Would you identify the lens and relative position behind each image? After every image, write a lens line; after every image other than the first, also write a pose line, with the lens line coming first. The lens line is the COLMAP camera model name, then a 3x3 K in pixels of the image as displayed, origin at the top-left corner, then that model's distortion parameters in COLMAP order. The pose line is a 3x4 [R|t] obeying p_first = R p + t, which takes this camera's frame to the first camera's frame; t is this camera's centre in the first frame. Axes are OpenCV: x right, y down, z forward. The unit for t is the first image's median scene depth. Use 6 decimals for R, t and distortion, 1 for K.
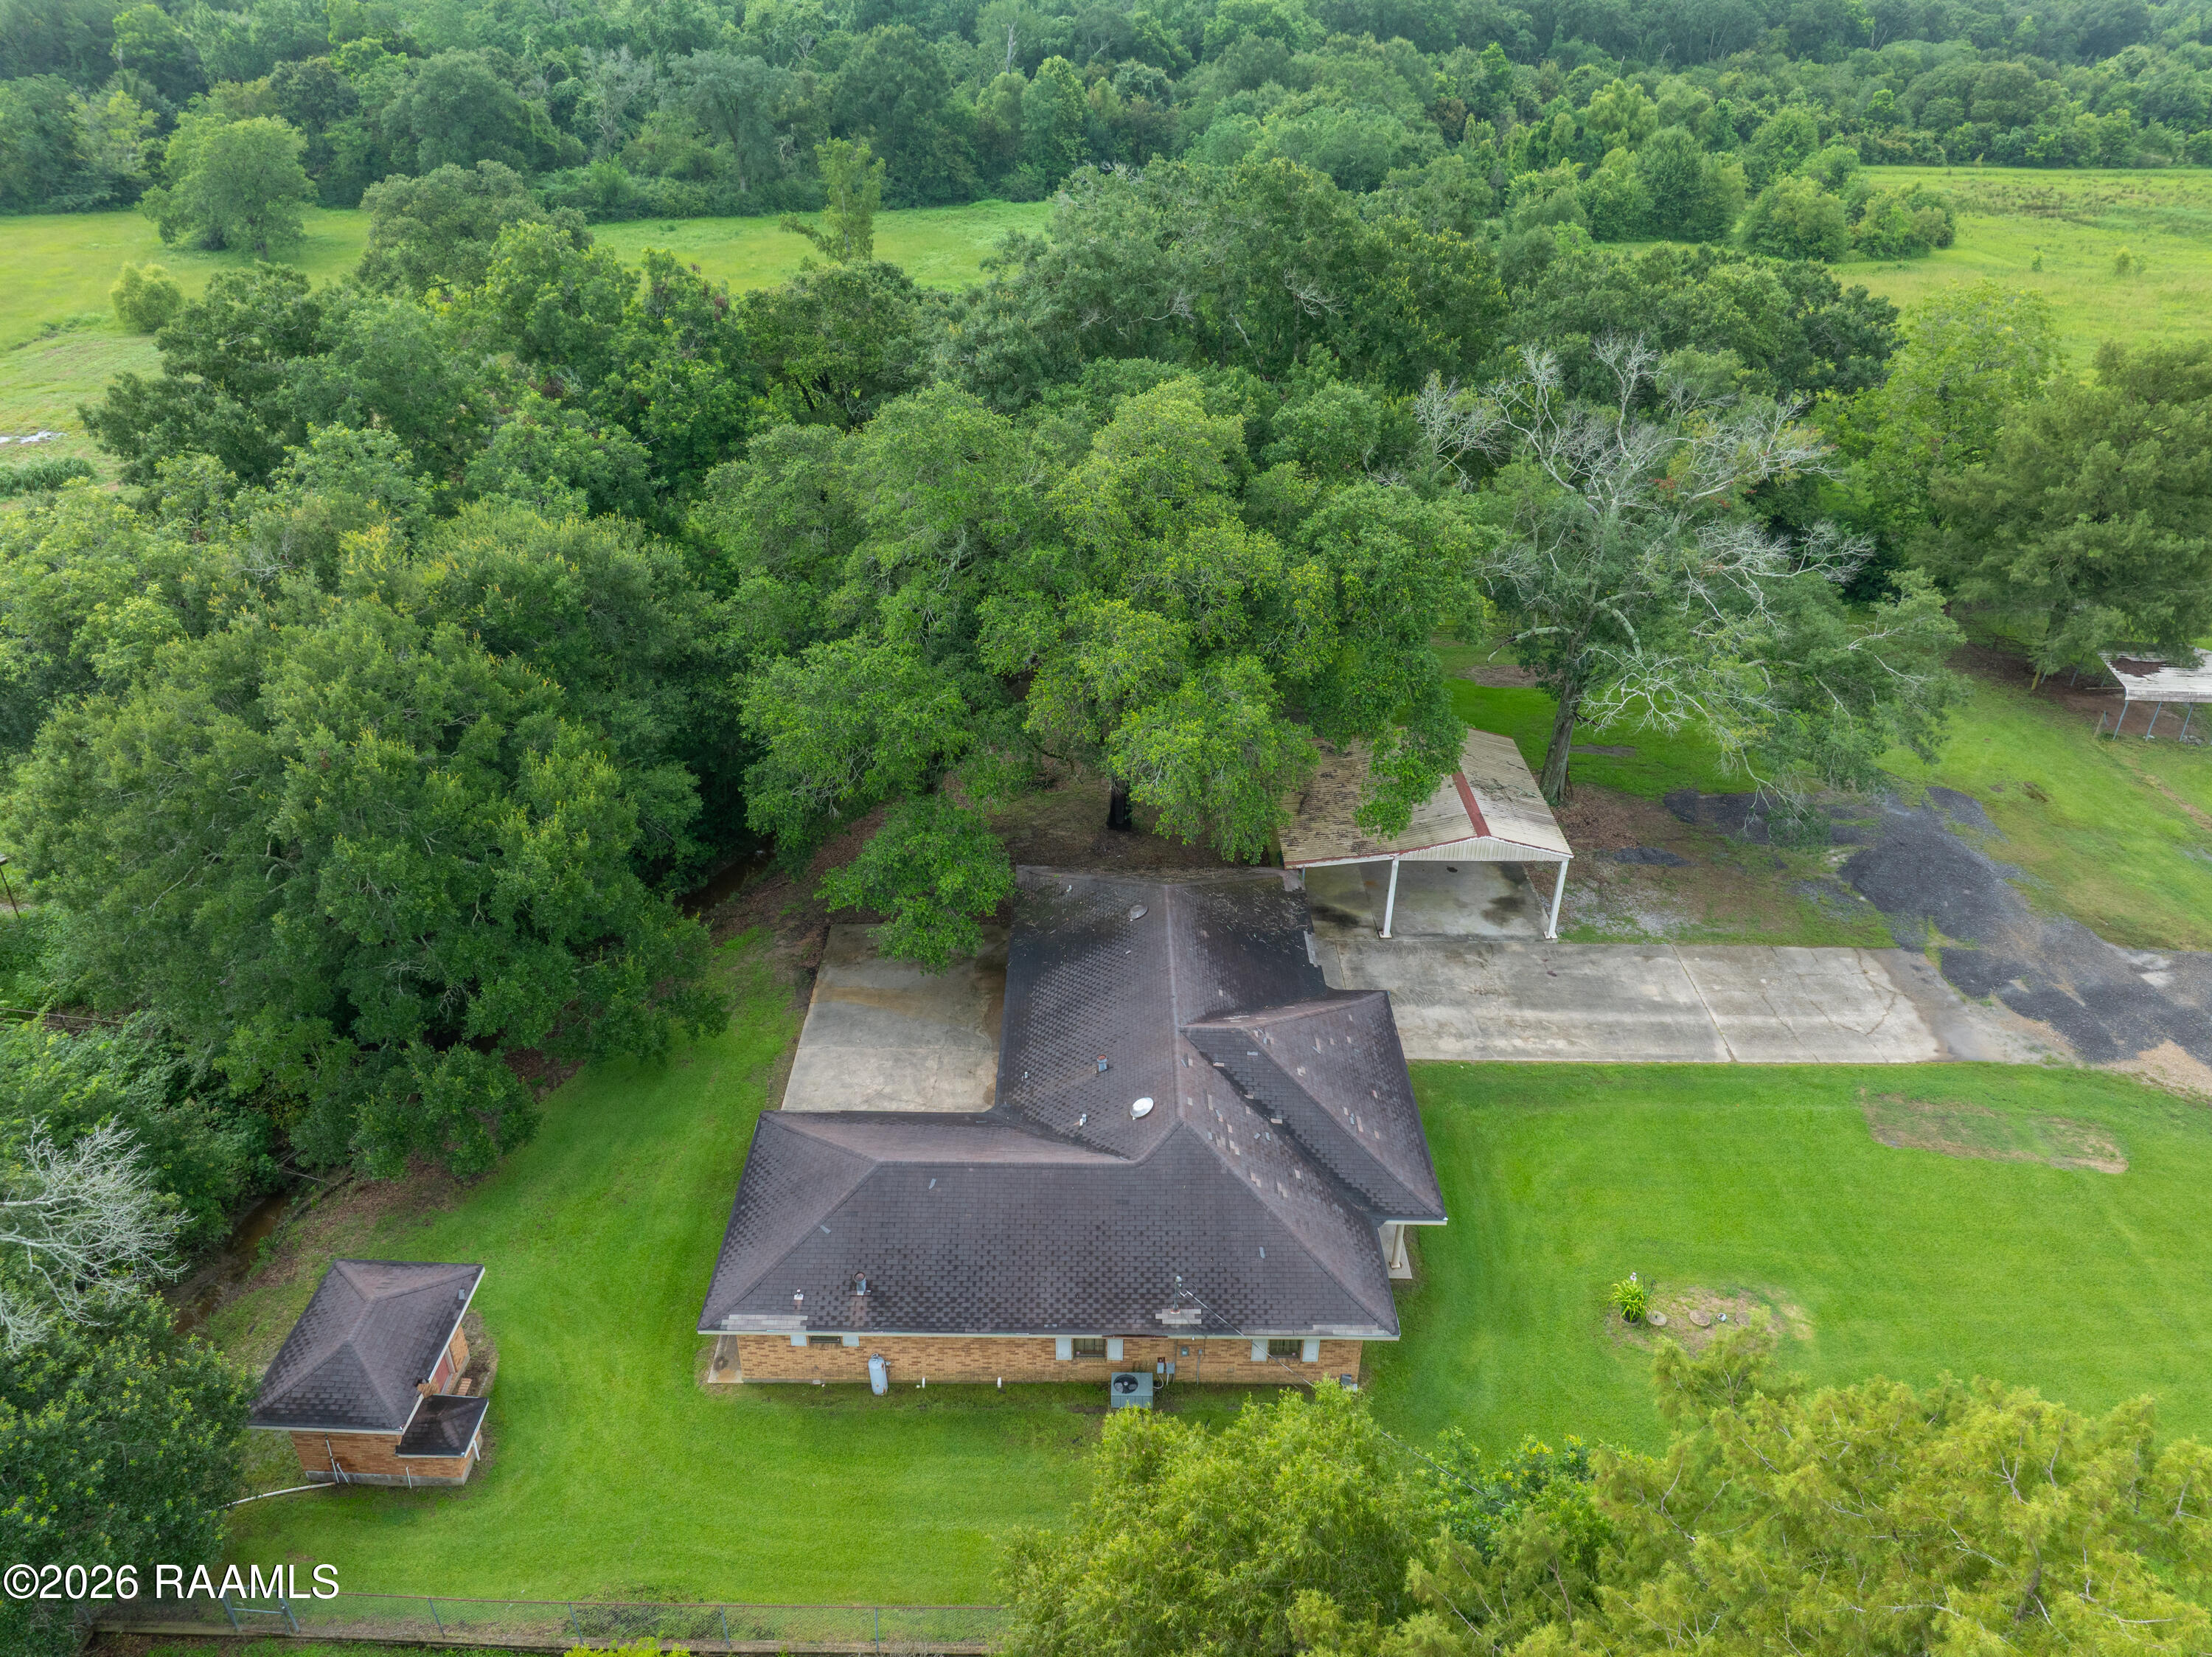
lens RADIAL K [[1561.8, 0, 1160.3], [0, 1561.8, 829.9], [0, 0, 1]] dist [-0.002380, 0.001347]
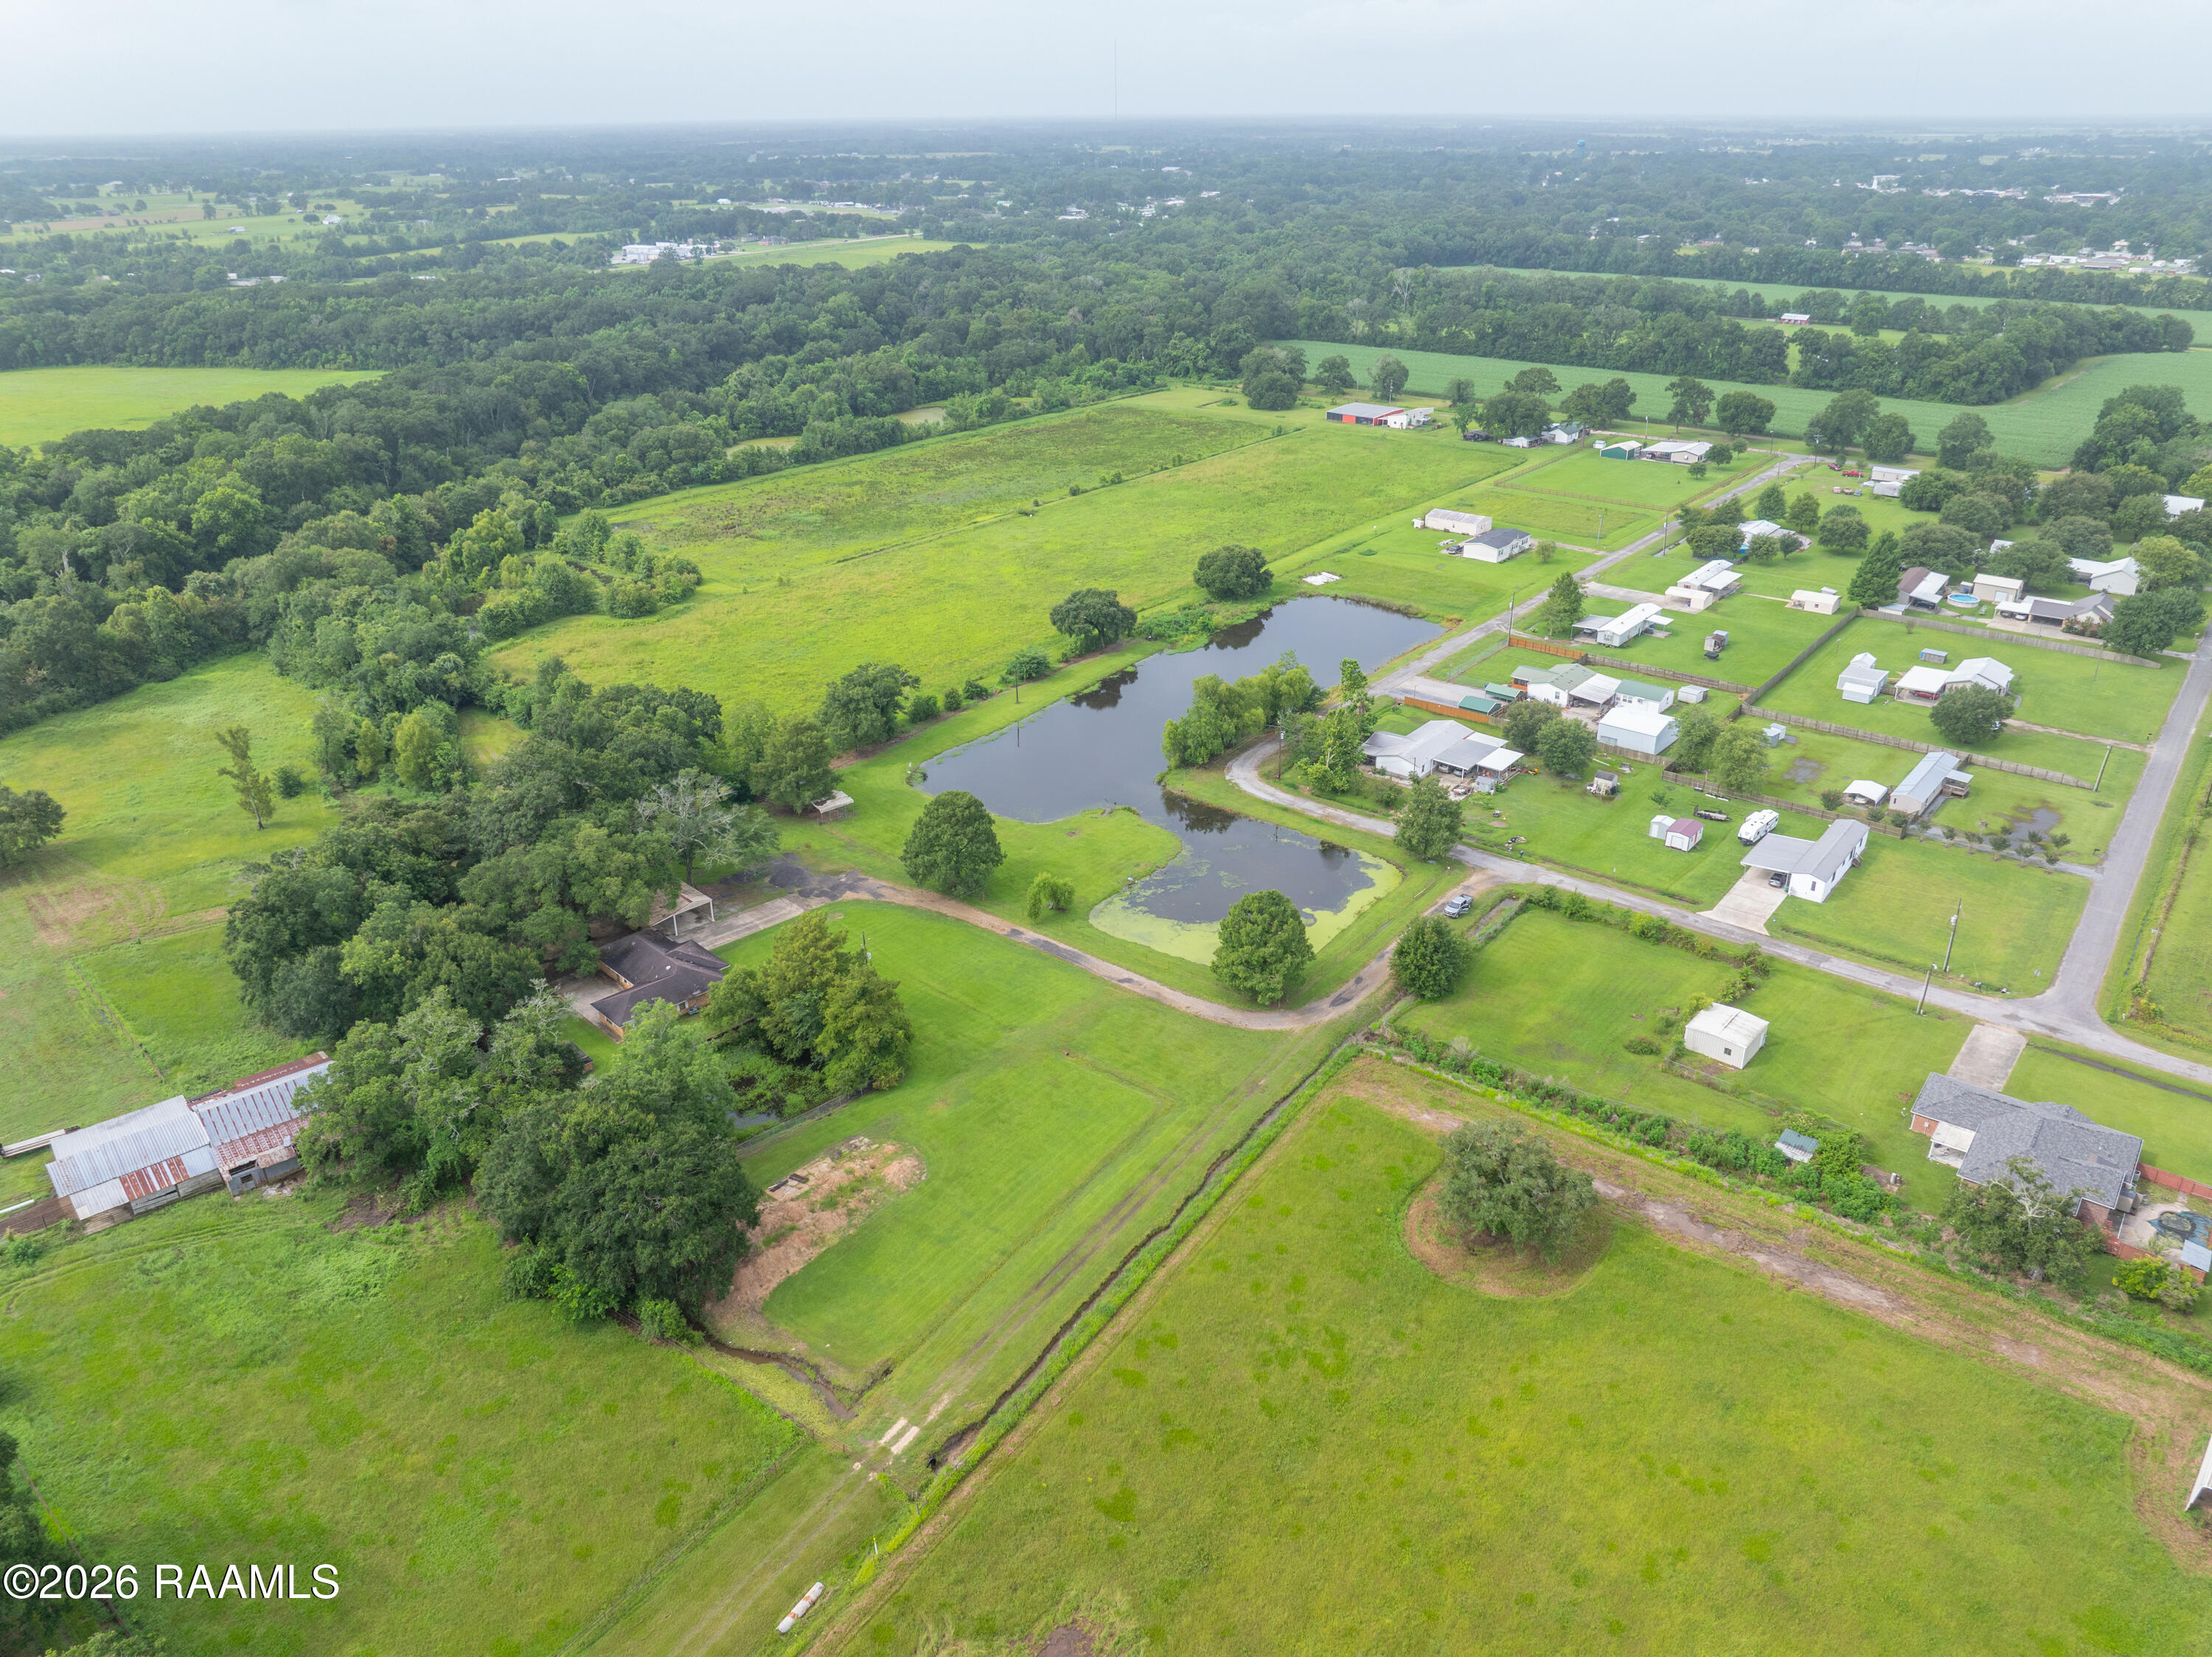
lens RADIAL K [[1537.7, 0, 1106.0], [0, 1537.7, 828.5], [0, 0, 1]] dist [-0.031466, -0.004155]
pose [[0.742401, -0.314619, 0.591486, -1.262073], [0.357187, 0.932806, 0.047850, 0.019115], [-0.566797, 0.175747, 0.804894, -2.798806]]
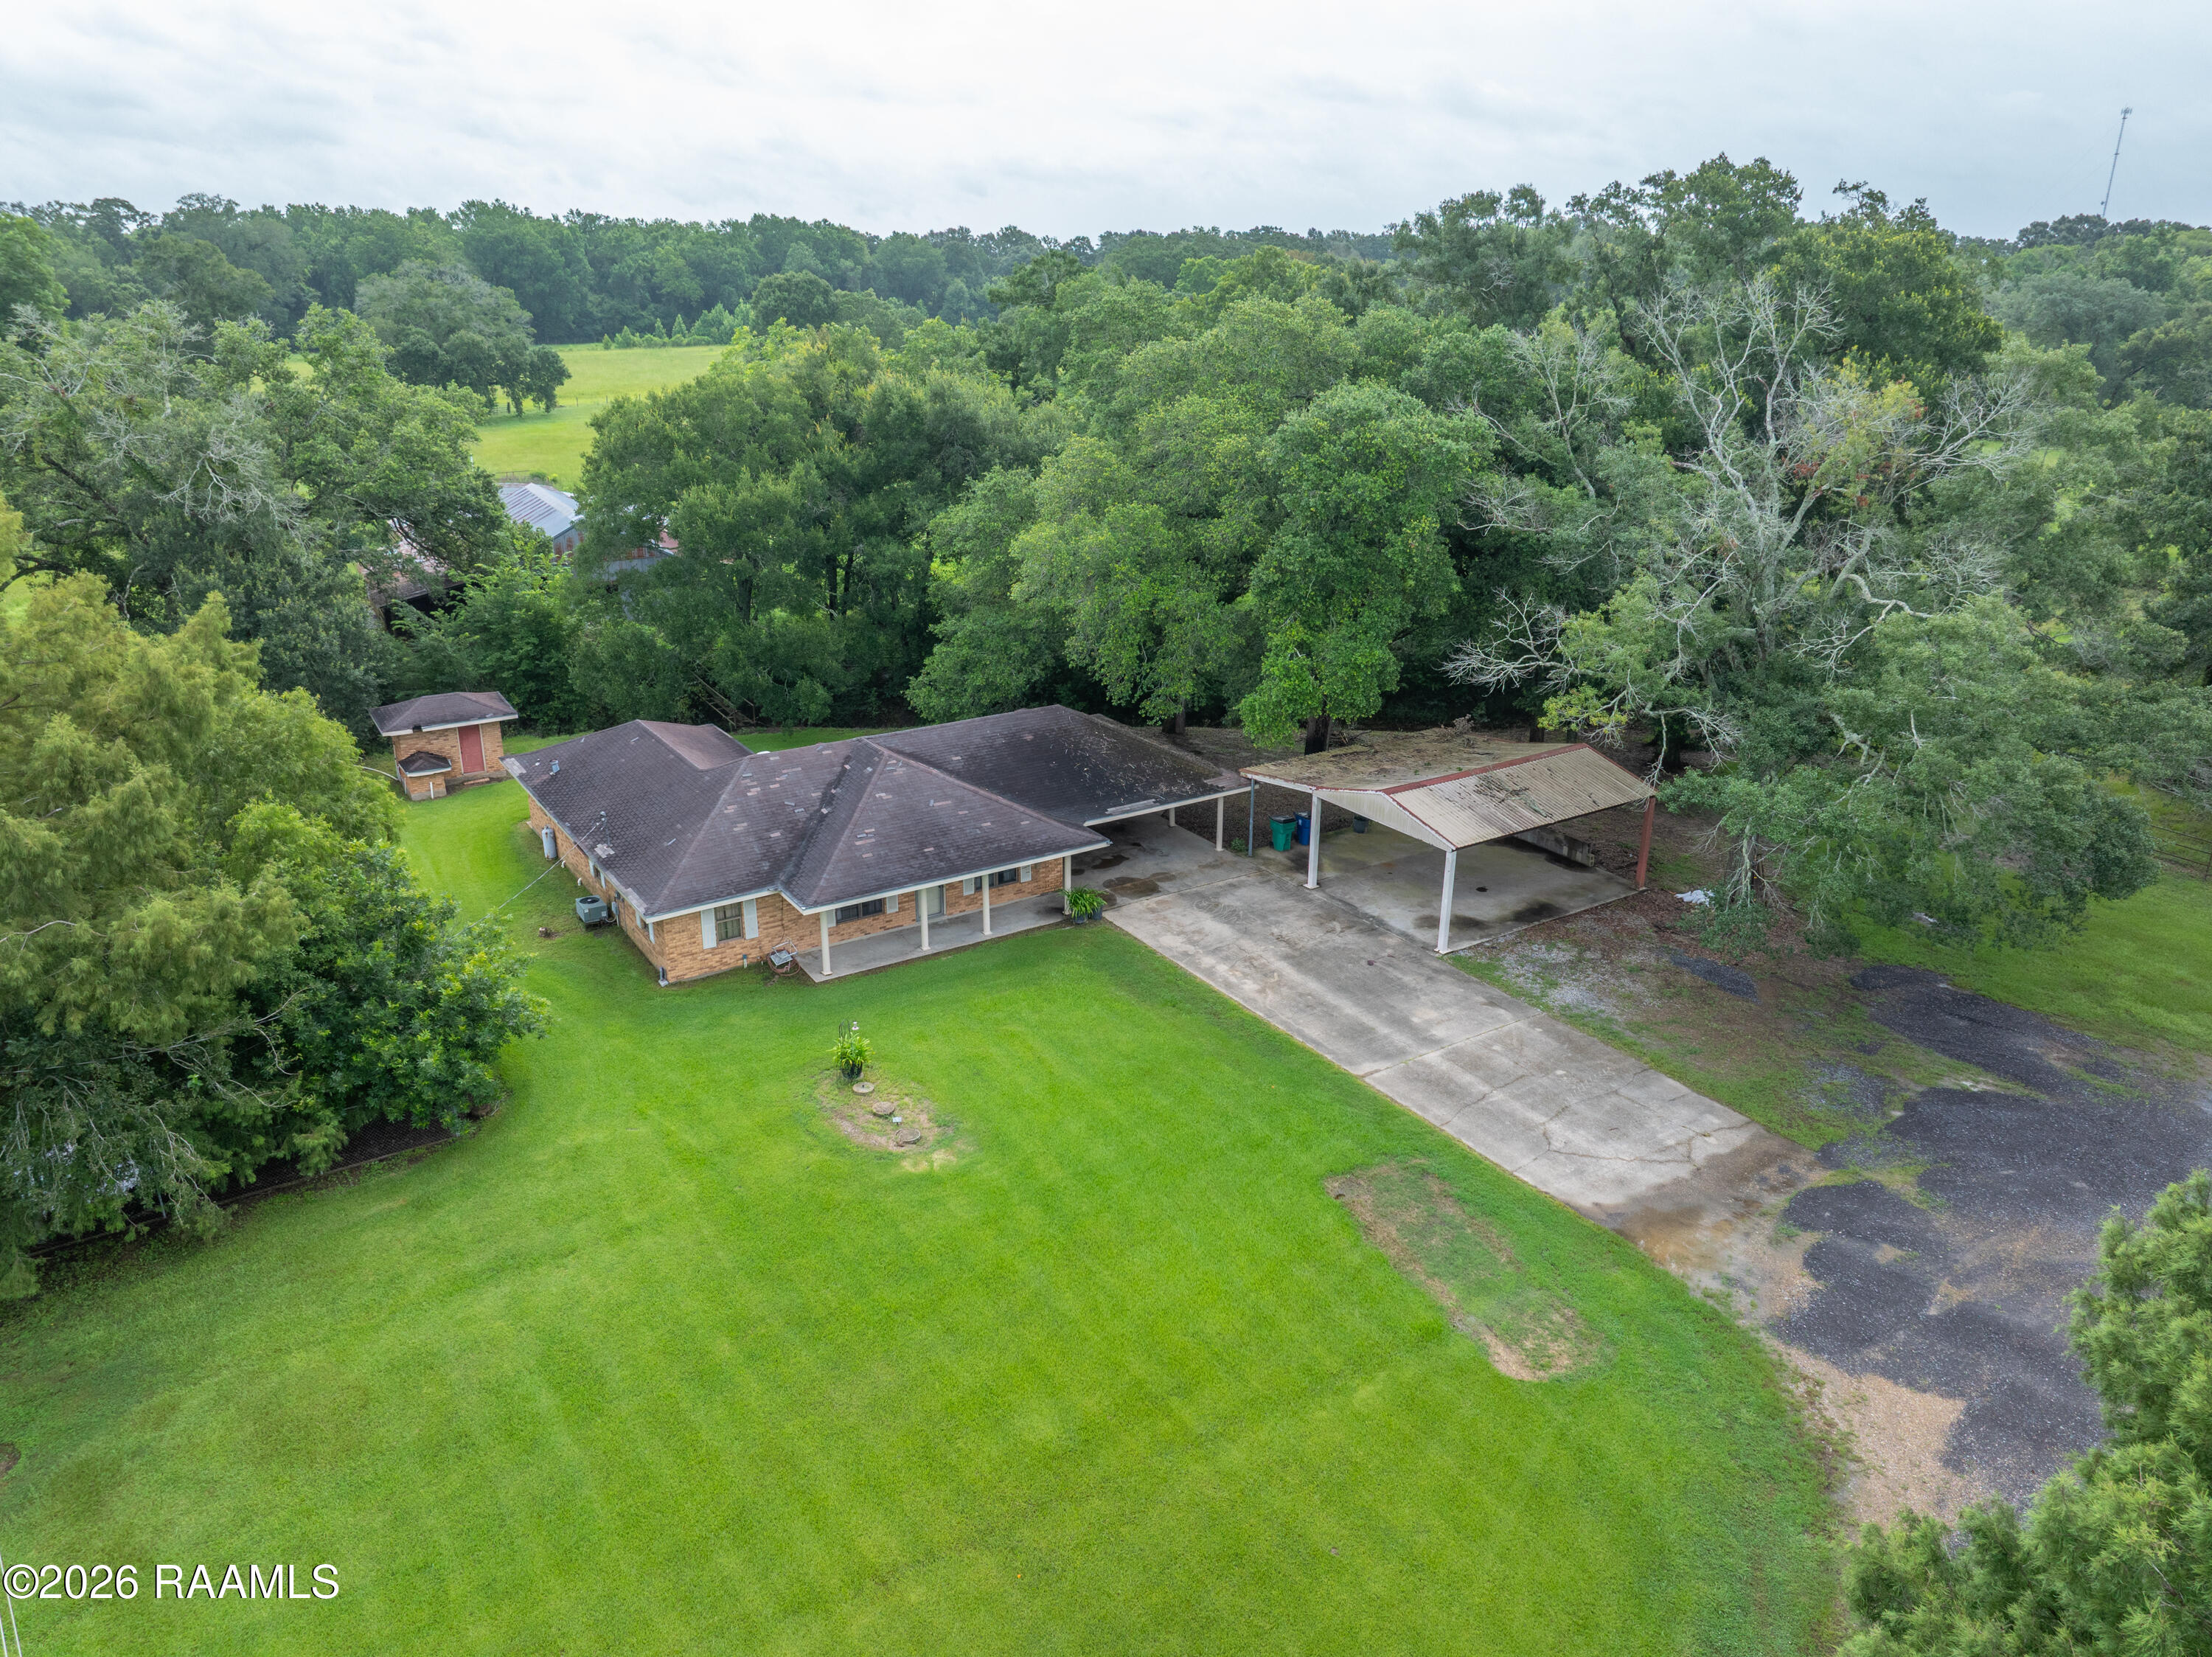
lens RADIAL K [[1537.7, 0, 1106.0], [0, 1537.7, 828.5], [0, 0, 1]] dist [-0.031466, -0.004155]
pose [[0.527222, 0.275384, -0.803866, 0.796834], [-0.412659, 0.909959, 0.041083, 0.048654], [0.742798, 0.310062, 0.593390, 0.357209]]
